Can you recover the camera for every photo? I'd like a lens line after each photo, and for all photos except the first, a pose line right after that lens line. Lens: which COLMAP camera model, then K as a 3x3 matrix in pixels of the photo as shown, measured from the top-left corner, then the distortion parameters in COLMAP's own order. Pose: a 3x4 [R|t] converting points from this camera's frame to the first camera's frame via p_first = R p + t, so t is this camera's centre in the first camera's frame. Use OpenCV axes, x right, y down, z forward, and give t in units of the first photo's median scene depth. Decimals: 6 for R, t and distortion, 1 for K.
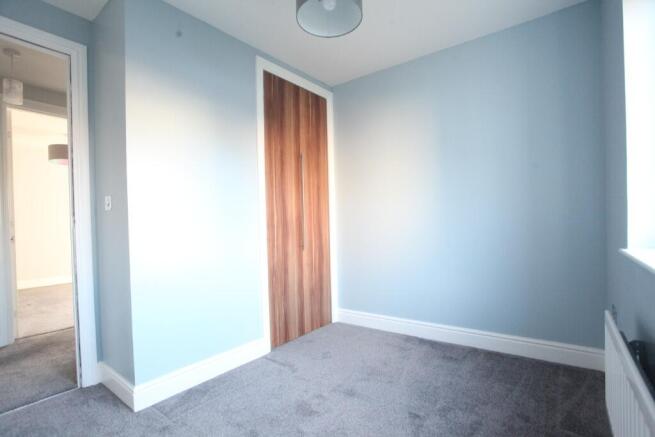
lens RADIAL K [[317.5, 0, 329.2], [0, 317.5, 221.6], [0, 0, 1]] dist [-0.071259, 0.028388]
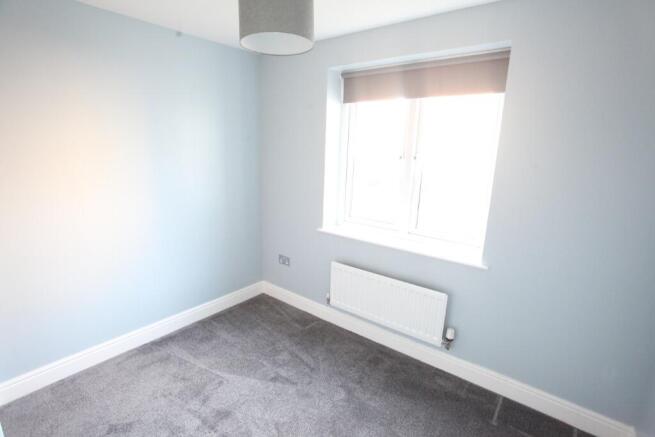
lens RADIAL K [[317.5, 0, 329.2], [0, 317.5, 221.6], [0, 0, 1]] dist [-0.071259, 0.028388]
pose [[0.012529, -0.189968, 0.981710, -0.653494], [-0.024745, 0.981428, 0.190229, -0.209135], [-0.999615, -0.026675, 0.007595, 0.567073]]
